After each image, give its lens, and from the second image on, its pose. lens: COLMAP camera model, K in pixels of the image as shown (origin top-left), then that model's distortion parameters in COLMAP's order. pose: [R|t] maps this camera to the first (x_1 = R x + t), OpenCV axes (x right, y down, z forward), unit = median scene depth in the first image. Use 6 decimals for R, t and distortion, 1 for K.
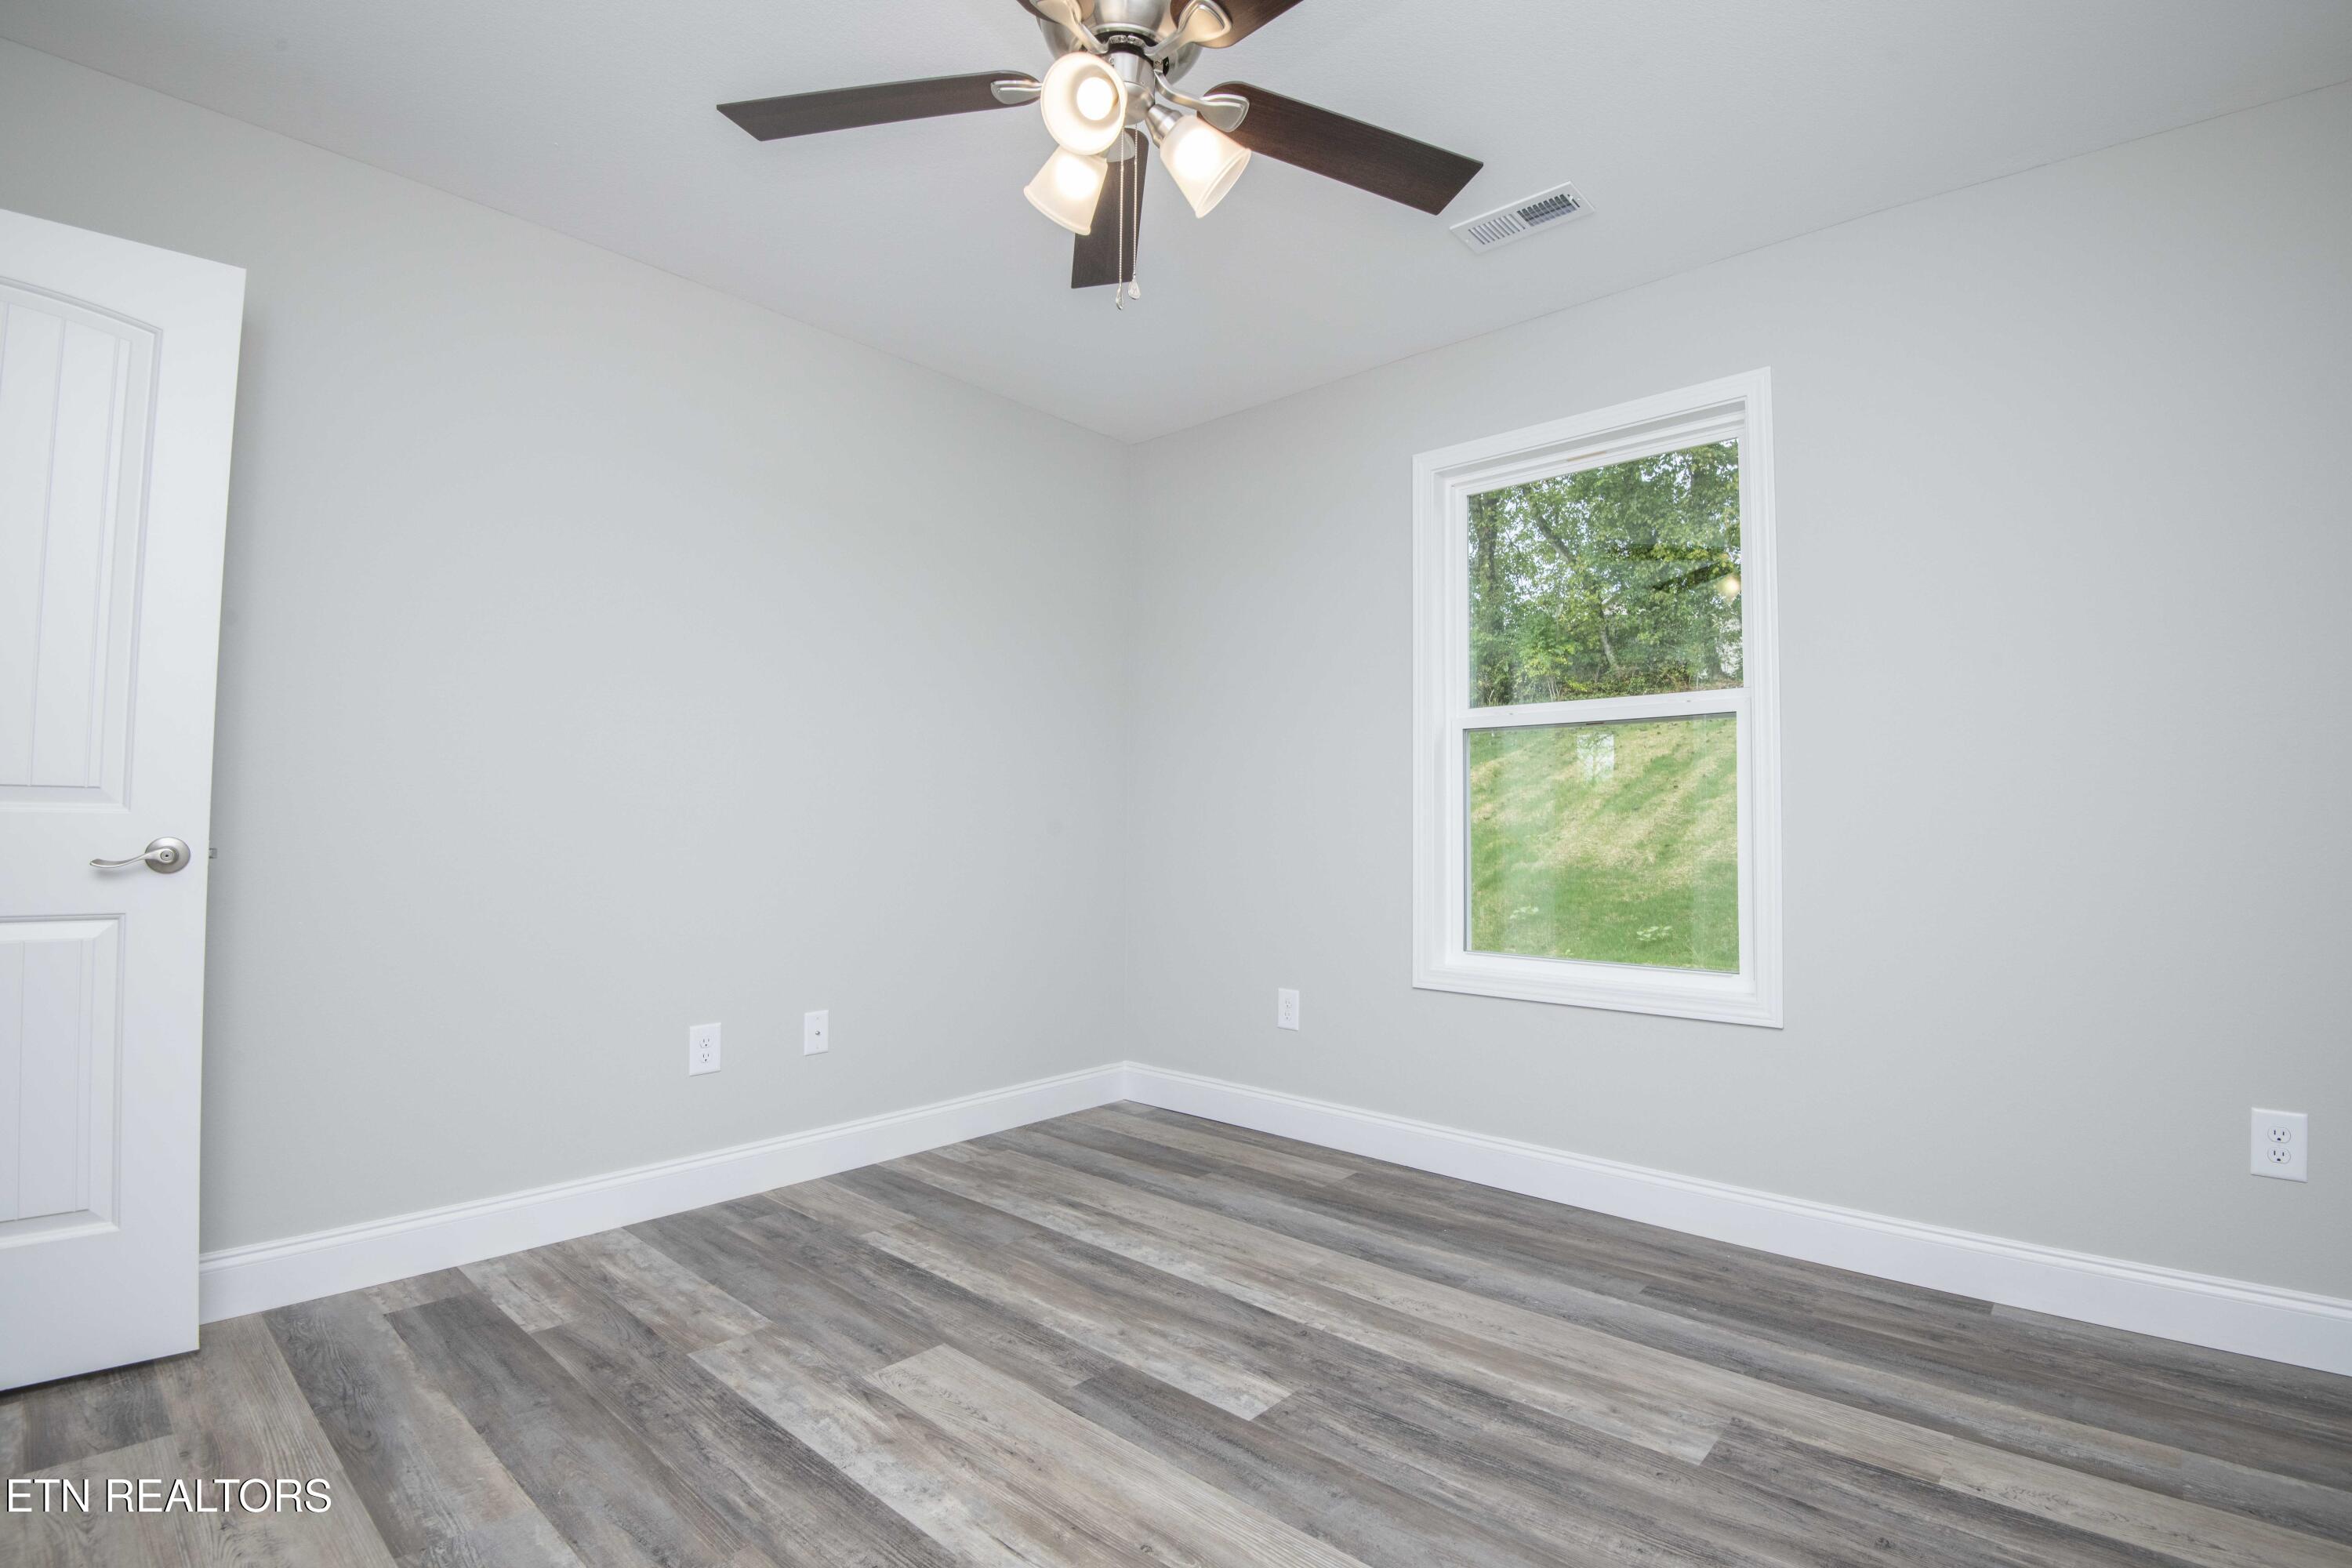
lens RADIAL K [[1088.9, 0, 1199.9], [0, 1088.9, 797.3], [0, 0, 1]] dist [-0.022170, -0.012021]
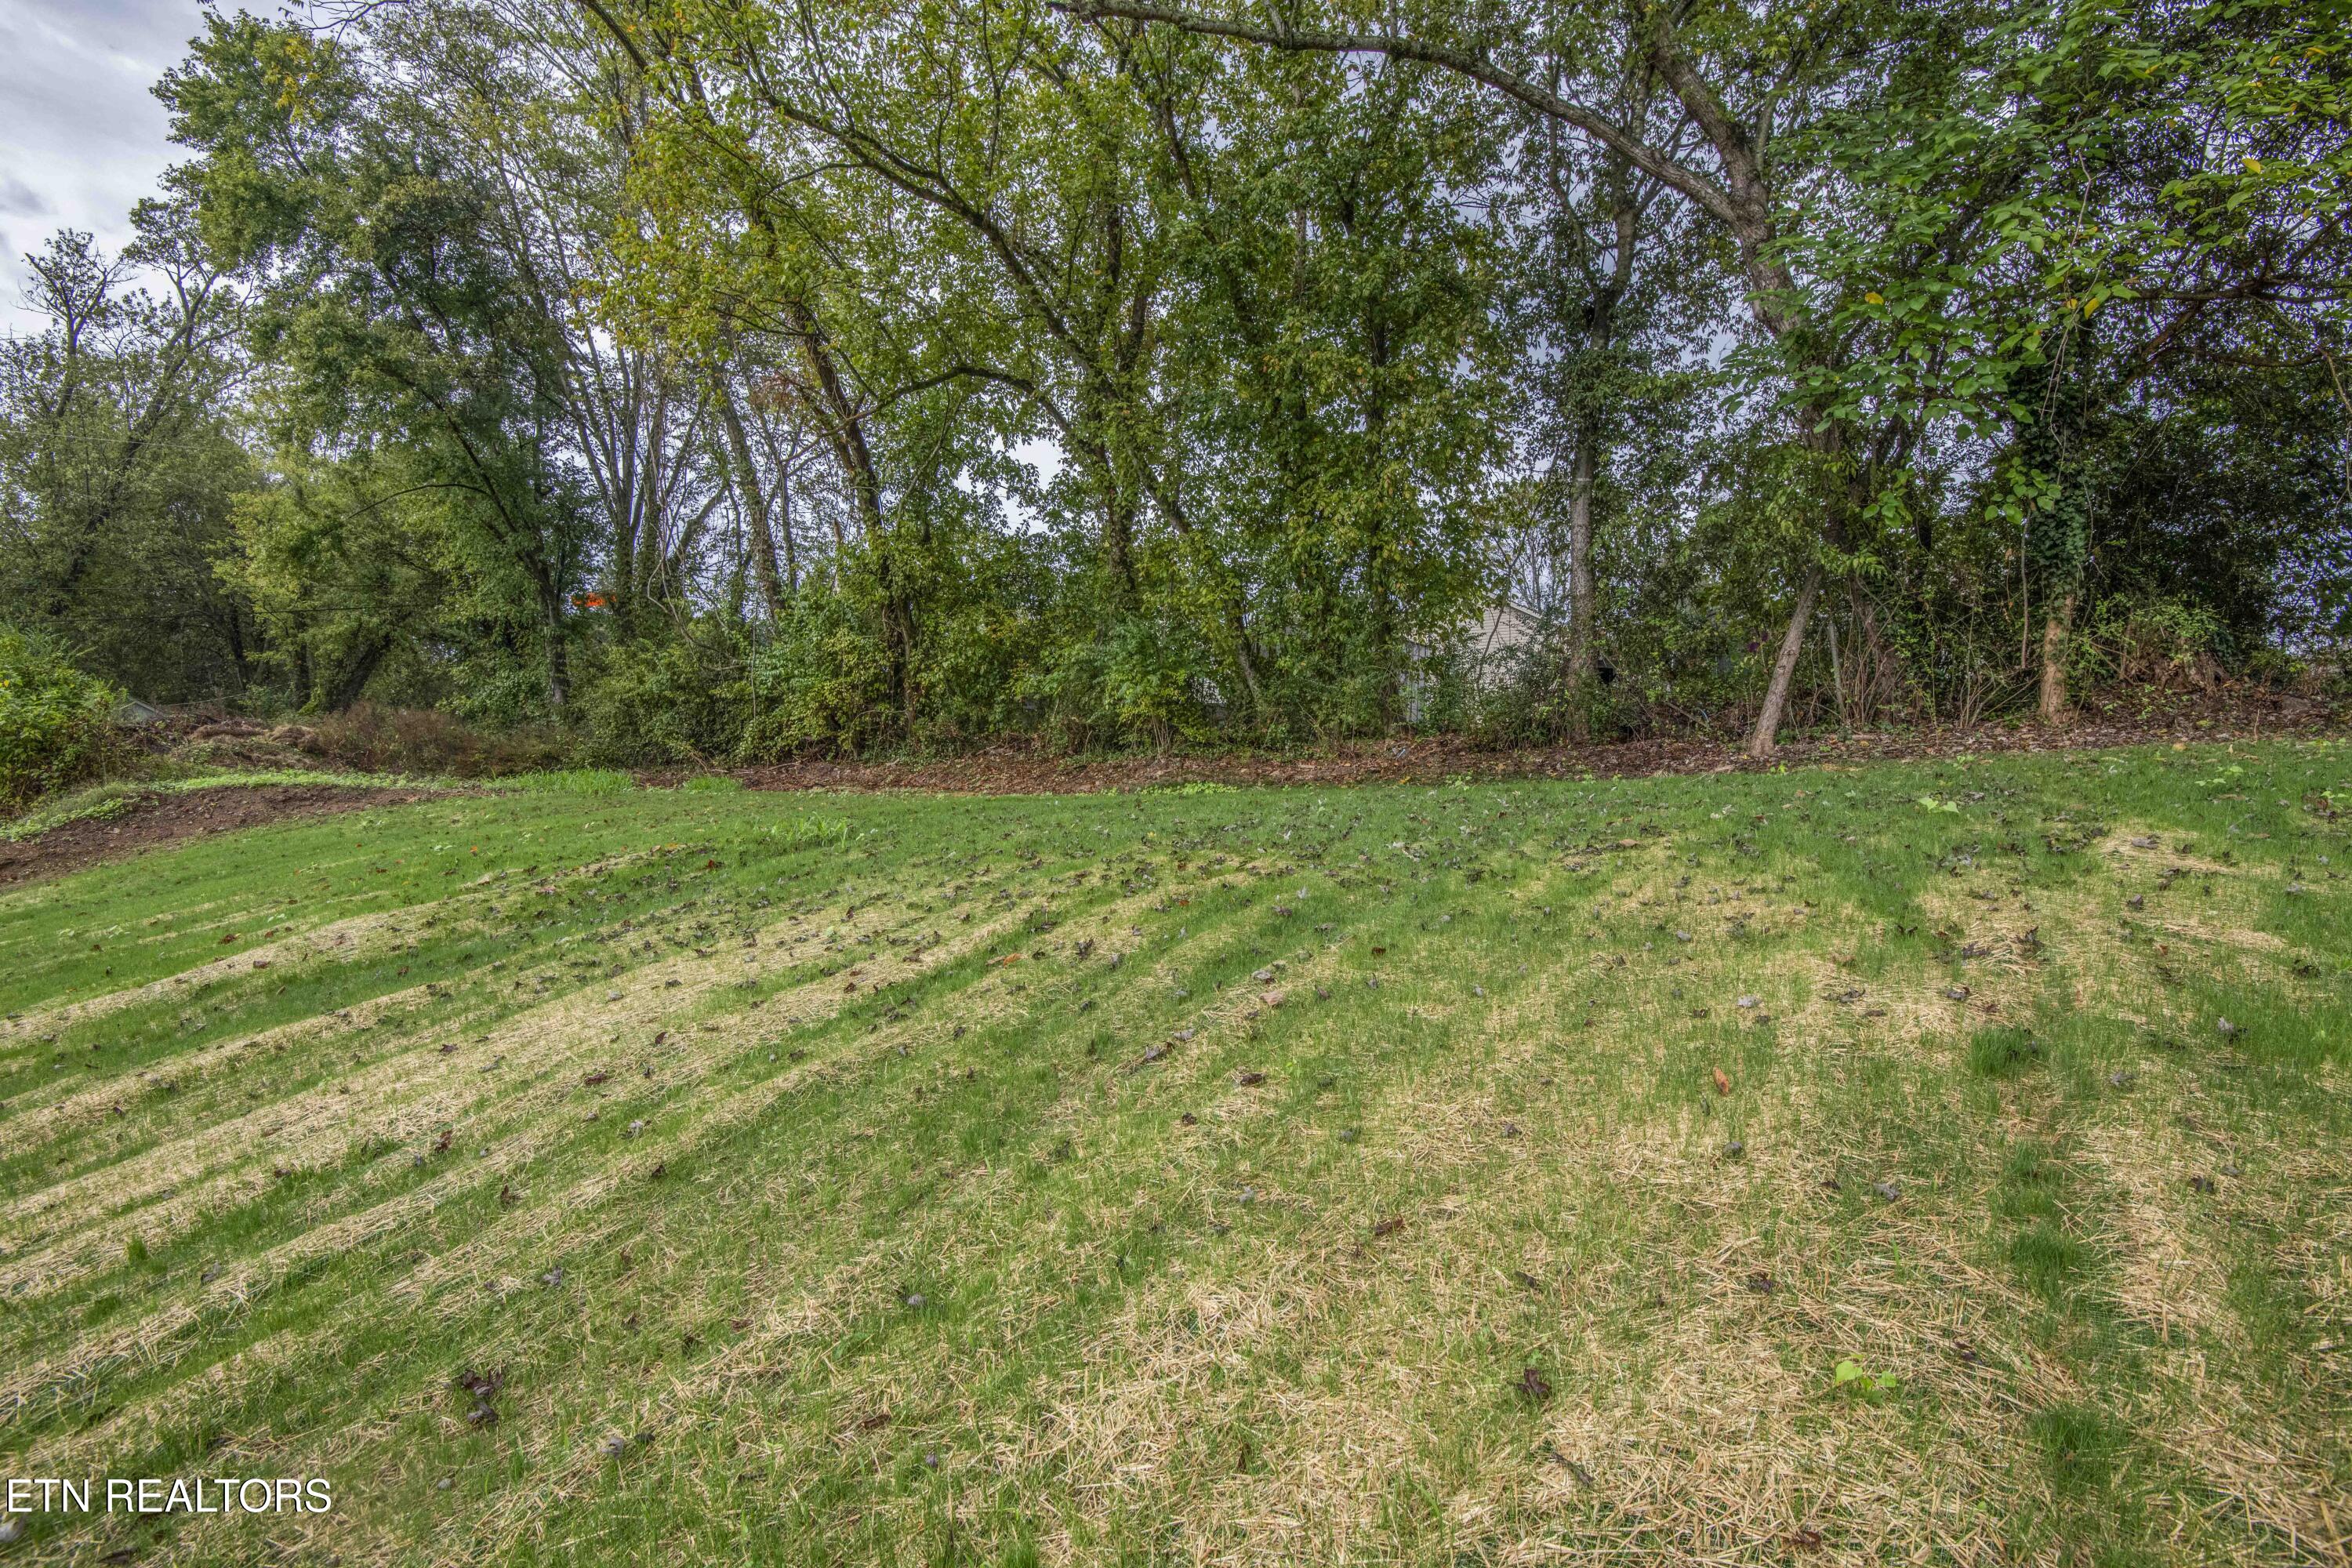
lens RADIAL K [[1088.9, 0, 1180.5], [0, 1088.9, 790.6], [0, 0, 1]] dist [-0.022170, -0.012021]
pose [[0.997723, 0.037168, 0.056281, 0.319239], [-0.037264, 0.999305, 0.000654, -0.071098], [-0.056218, -0.002750, 0.998415, 0.361572]]
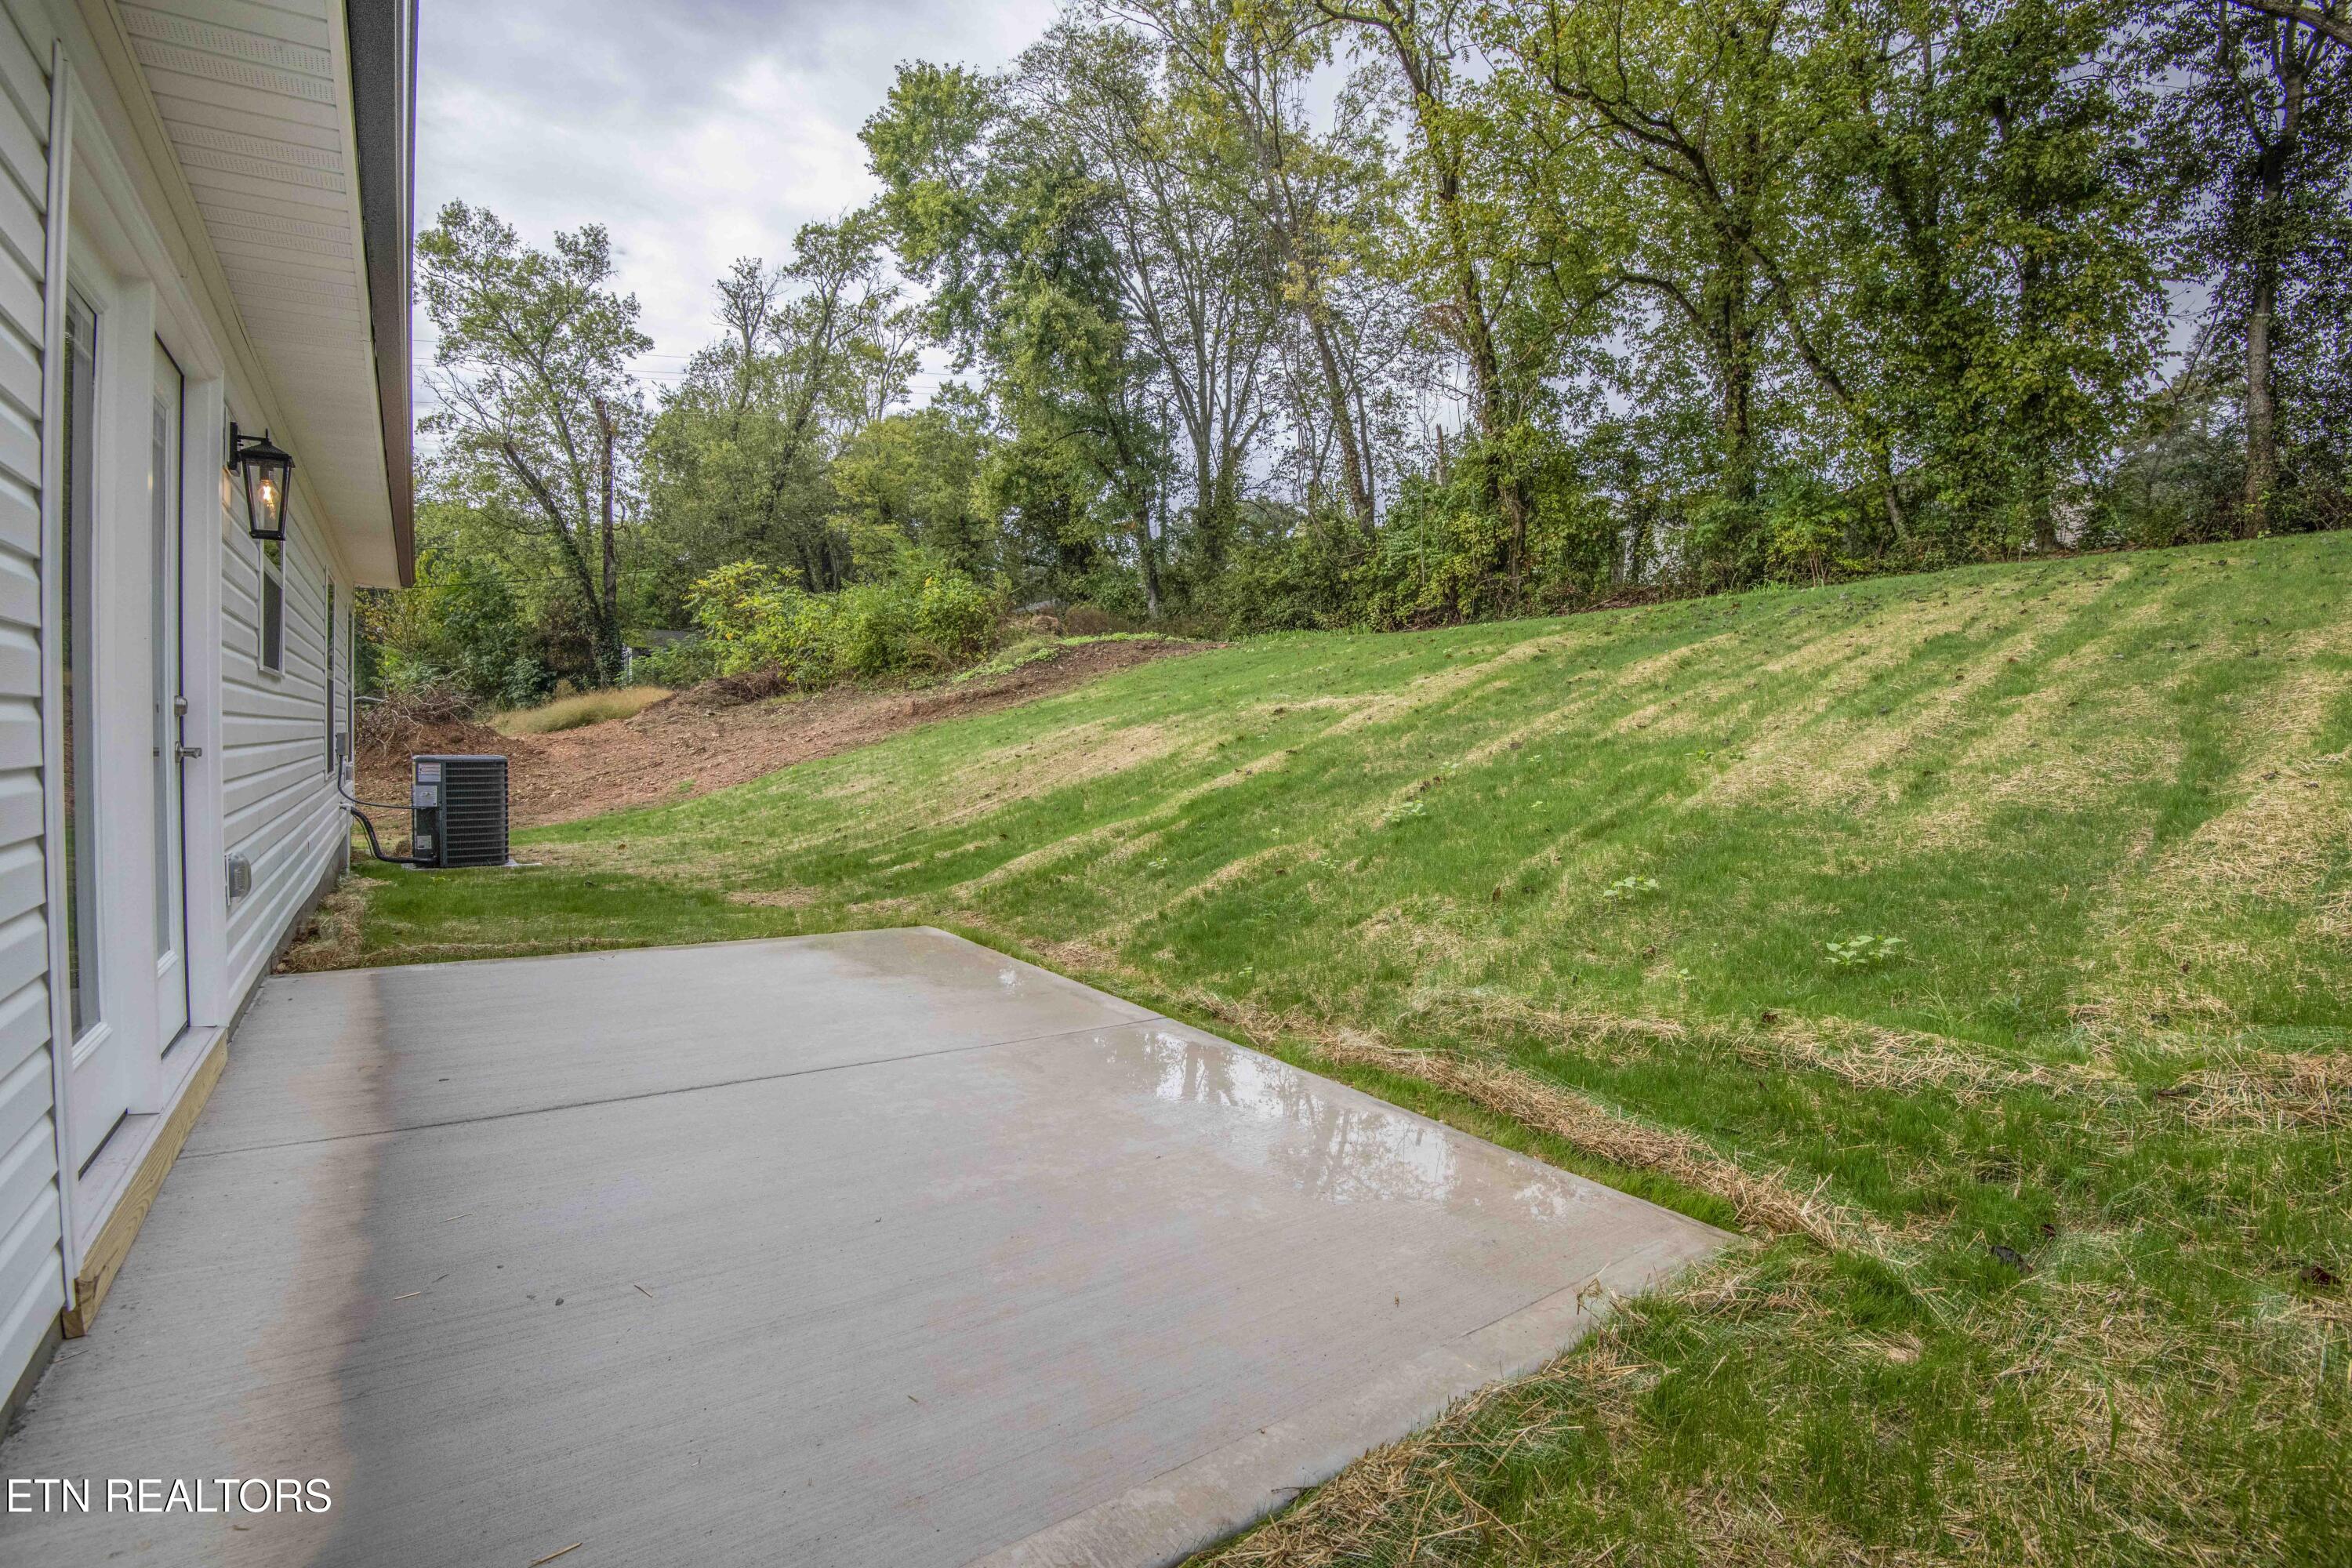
lens RADIAL K [[1088.9, 0, 1196.2], [0, 1088.9, 784.7], [0, 0, 1]] dist [-0.022170, -0.012021]
pose [[0.974543, 0.020343, -0.223274, 0.067555], [-0.004790, 0.997537, 0.069980, 0.004735], [0.224148, -0.067129, 0.972240, 0.133903]]
